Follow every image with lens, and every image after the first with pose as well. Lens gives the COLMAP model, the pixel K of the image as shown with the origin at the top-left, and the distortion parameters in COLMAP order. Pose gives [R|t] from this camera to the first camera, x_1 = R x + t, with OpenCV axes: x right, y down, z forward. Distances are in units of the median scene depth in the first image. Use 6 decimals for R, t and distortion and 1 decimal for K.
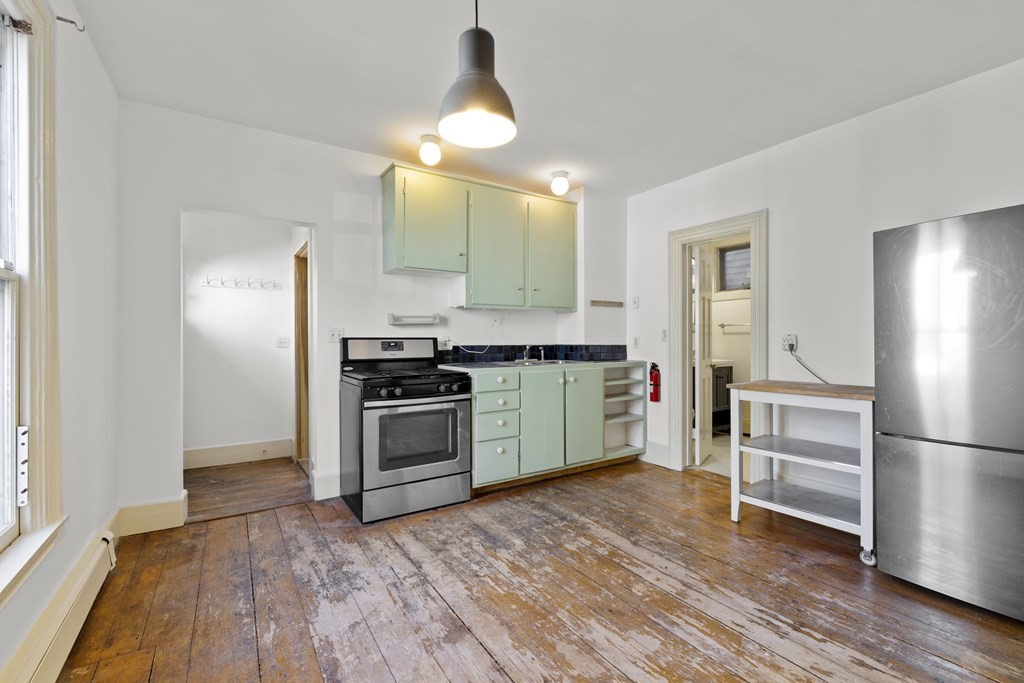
lens RADIAL K [[440.6, 0, 508.6], [0, 440.6, 345.6], [0, 0, 1]] dist [-0.000152, -0.000154]
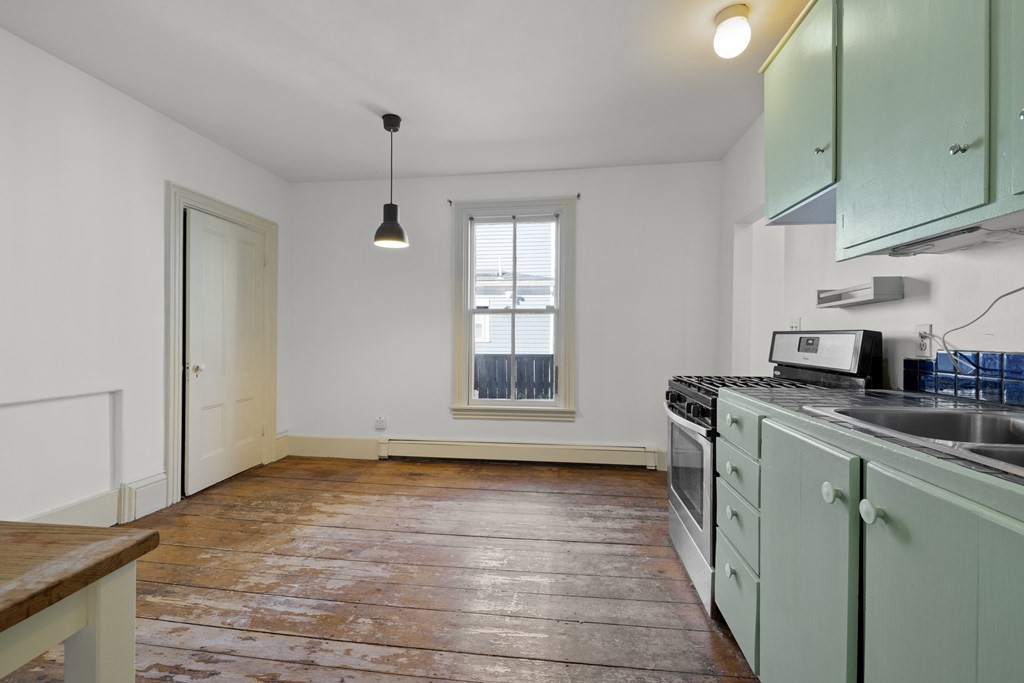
lens RADIAL K [[433.4, 0, 513.0], [0, 433.4, 337.3], [0, 0, 1]] dist [-0.002563, -0.000476]
pose [[-0.645283, 0.005543, -0.763924, 0.544160], [-0.012977, 0.999750, 0.018216, -0.016746], [0.763834, 0.021668, -0.645049, 1.273129]]
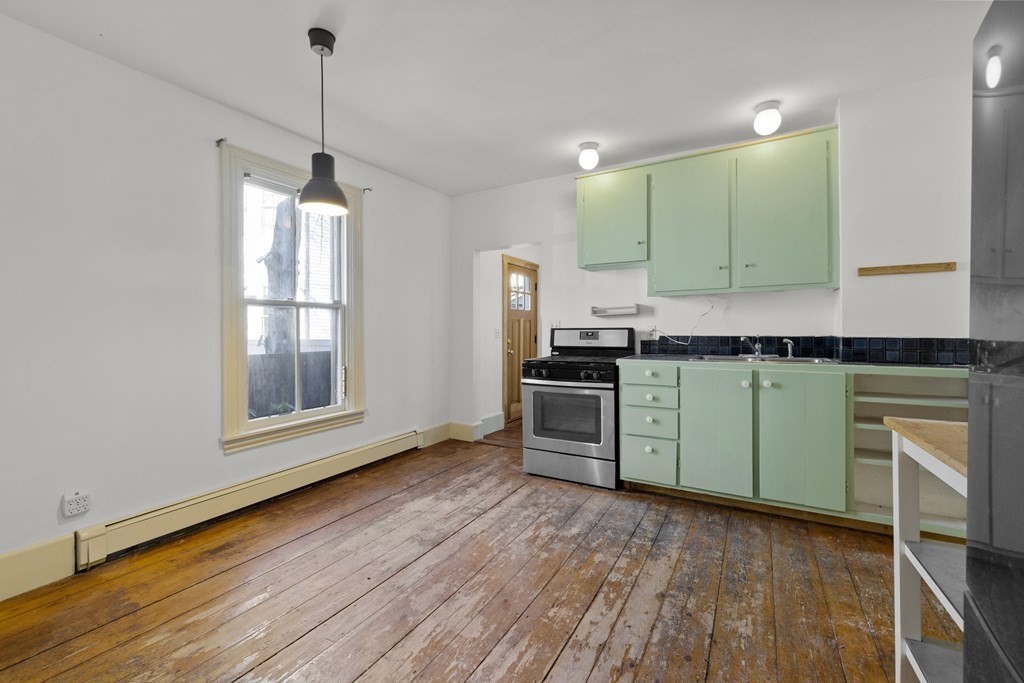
lens RADIAL K [[428.0, 0, 509.6], [0, 428.0, 332.6], [0, 0, 1]] dist [-0.000012, 0.000280]
pose [[0.454787, 0.004931, -0.890587, 0.739271], [-0.007055, 0.999973, 0.001934, -0.008208], [0.890572, 0.005403, 0.454809, 0.375440]]
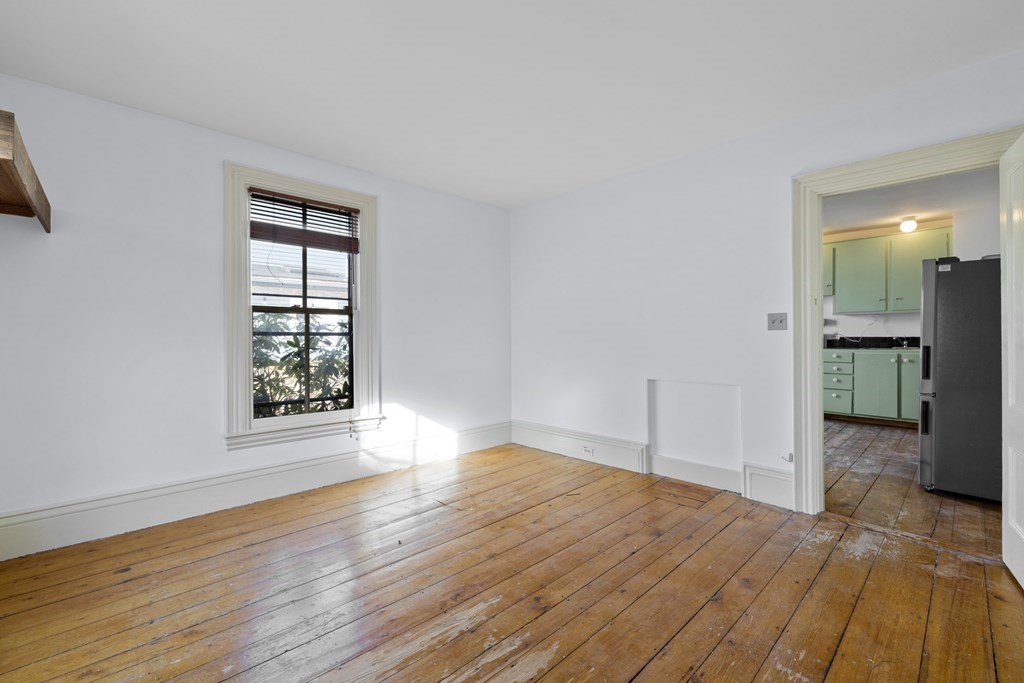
lens RADIAL K [[429.7, 0, 512.0], [0, 429.7, 341.5], [0, 0, 1]] dist [0.001012, 0.000129]
pose [[0.184751, 0.013214, -0.982697, 1.657985], [-0.006513, 0.999904, 0.012221, 0.007089], [0.982764, 0.004142, 0.184819, -0.698950]]
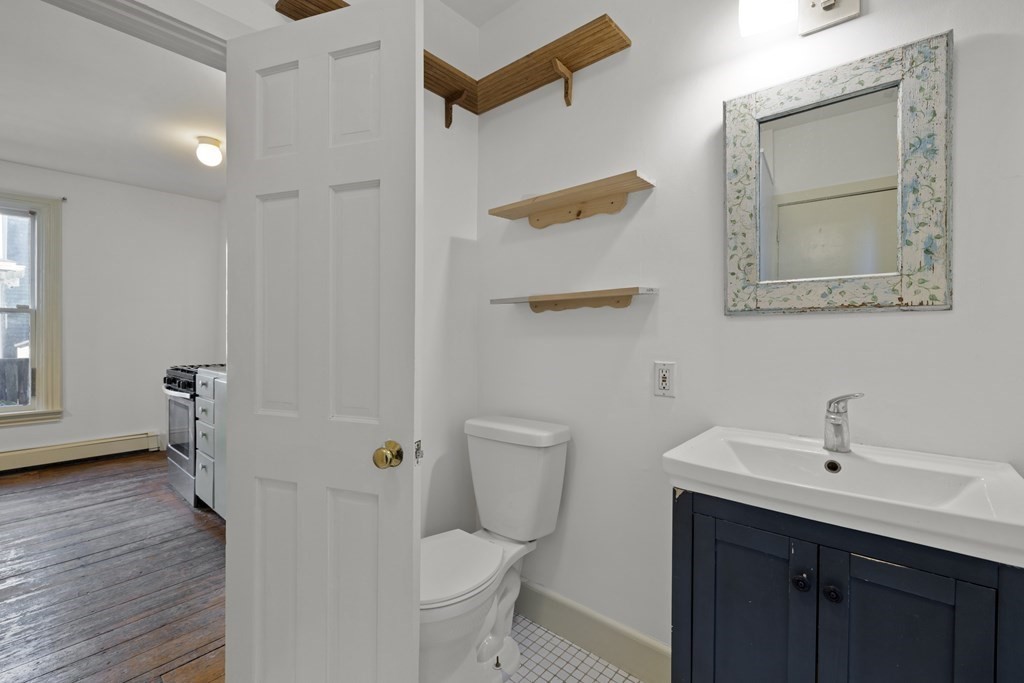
lens RADIAL K [[433.4, 0, 513.0], [0, 433.4, 337.3], [0, 0, 1]] dist [-0.002563, -0.000476]
pose [[0.284509, 0.010796, -0.958613, 1.086297], [-0.020468, 0.999777, 0.005184, -0.033450], [0.958455, 0.018146, 0.284667, 1.524000]]
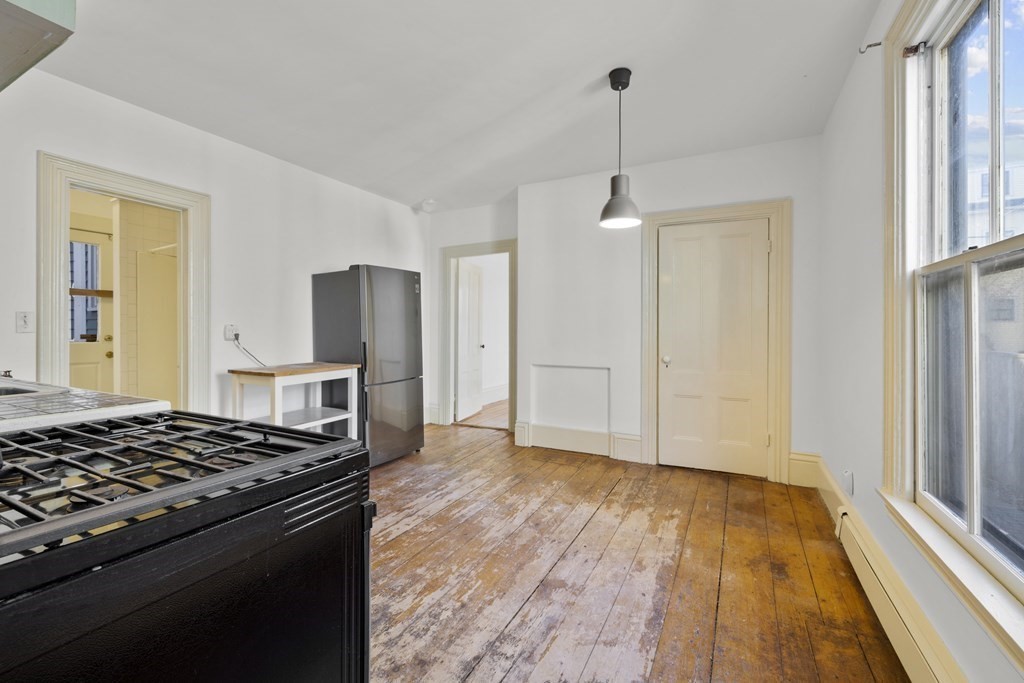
lens RADIAL K [[440.6, 0, 508.6], [0, 440.6, 345.6], [0, 0, 1]] dist [-0.000152, -0.000154]
pose [[-0.494561, -0.030080, 0.868623, -0.644618], [0.011458, 0.999088, 0.041121, -0.010610], [-0.869068, 0.030289, -0.493765, 1.020633]]
